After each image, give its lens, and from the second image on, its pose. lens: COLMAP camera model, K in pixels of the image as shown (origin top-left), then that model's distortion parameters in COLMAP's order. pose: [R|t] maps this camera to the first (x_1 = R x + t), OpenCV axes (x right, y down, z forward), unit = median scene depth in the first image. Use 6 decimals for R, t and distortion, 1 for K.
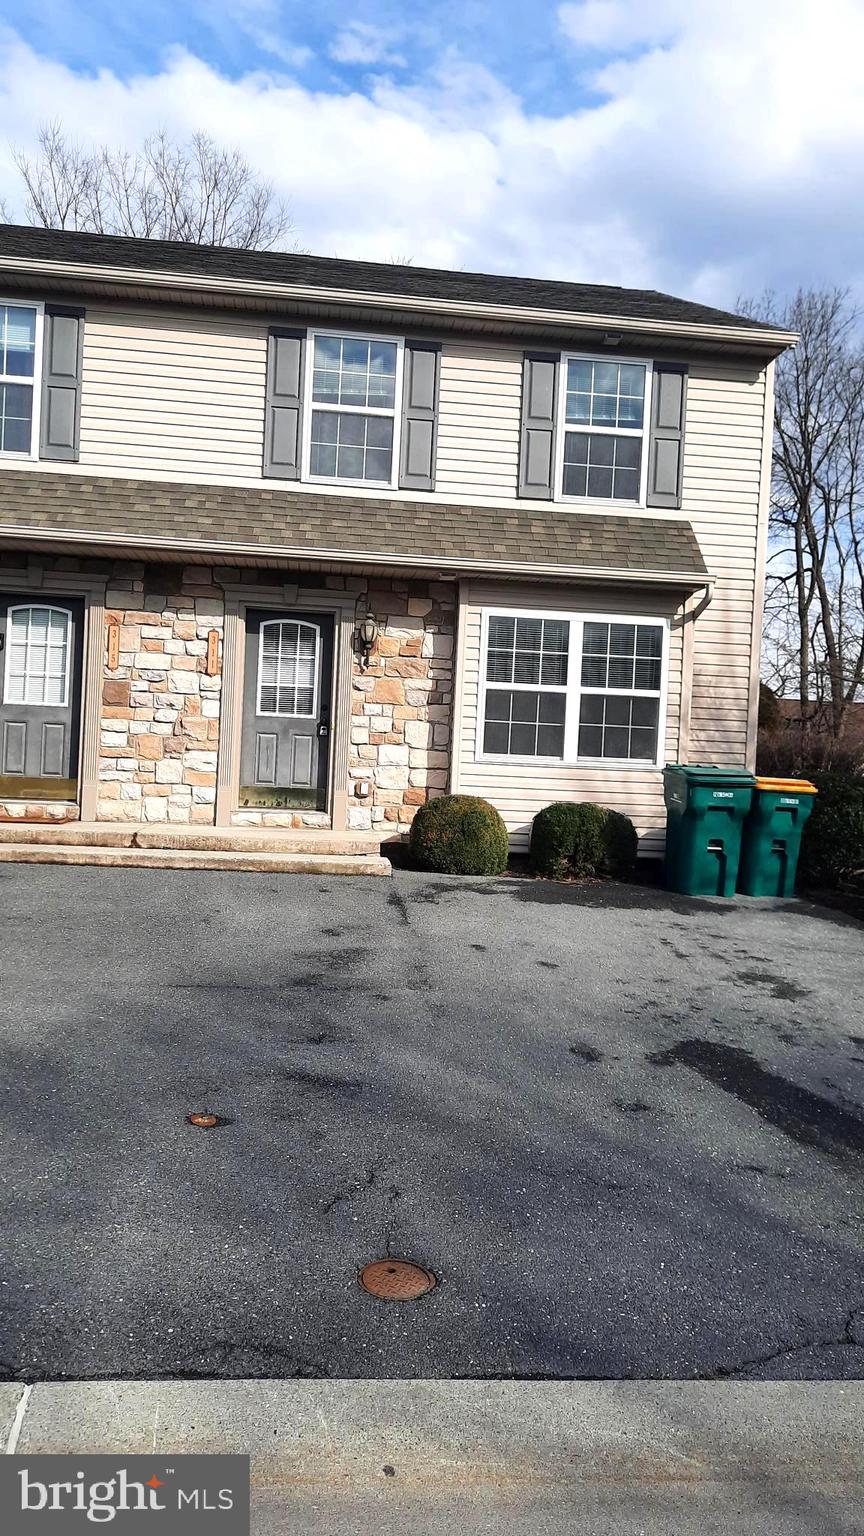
lens RADIAL K [[1154.1, 0, 435.8], [0, 1154.1, 758.9], [0, 0, 1]] dist [0.052908, -0.016283]
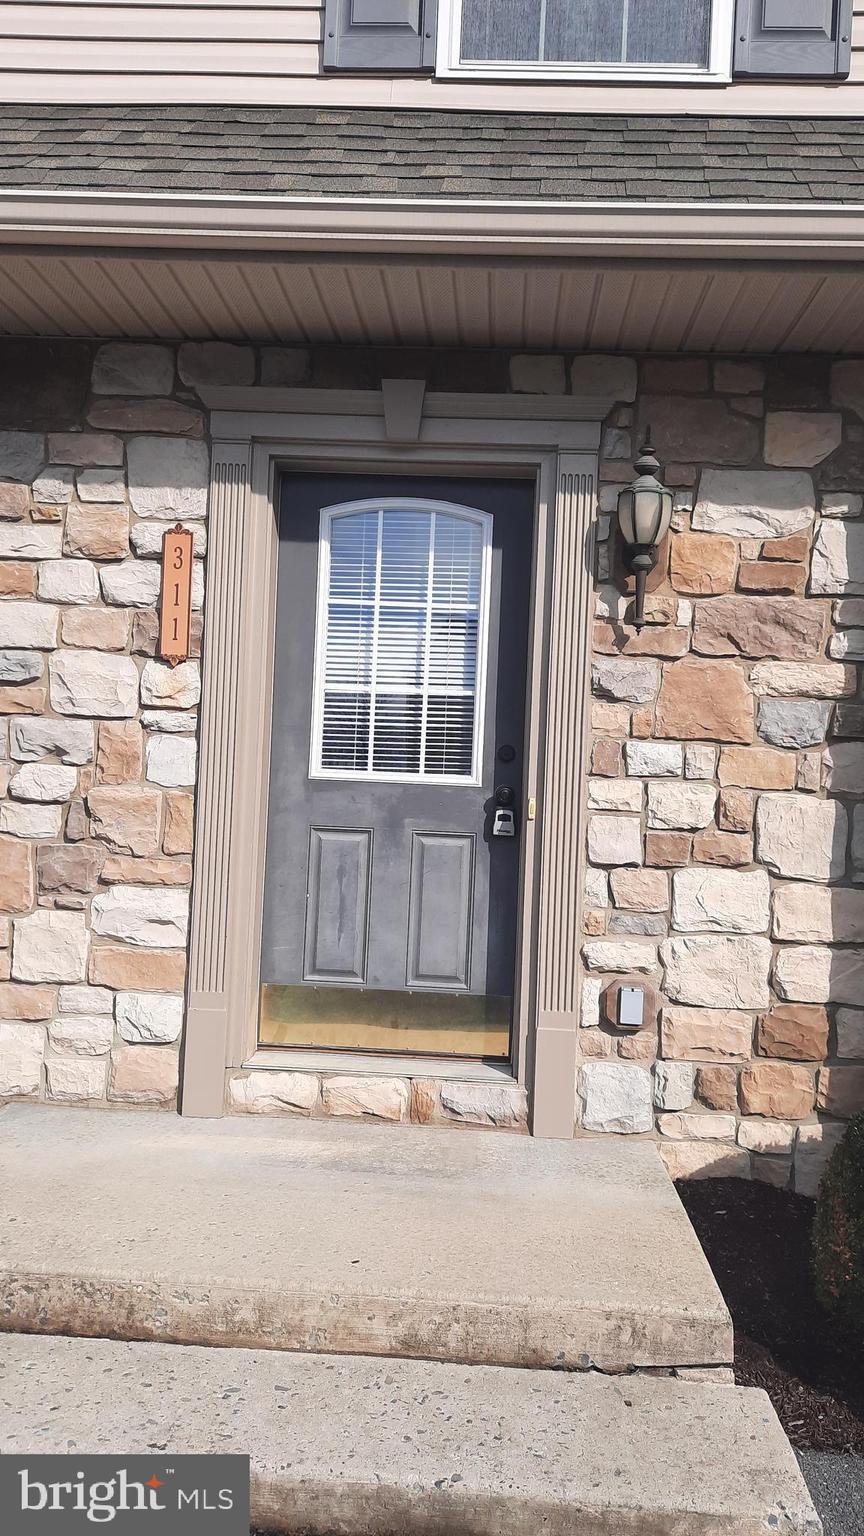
lens RADIAL K [[1154.1, 0, 441.1], [0, 1154.1, 764.8], [0, 0, 1]] dist [0.052908, -0.016283]
pose [[0.986876, -0.006758, -0.161341, -0.061504], [0.002713, 0.999677, -0.025276, -0.033101], [0.161459, 0.024507, 0.986575, 0.671443]]
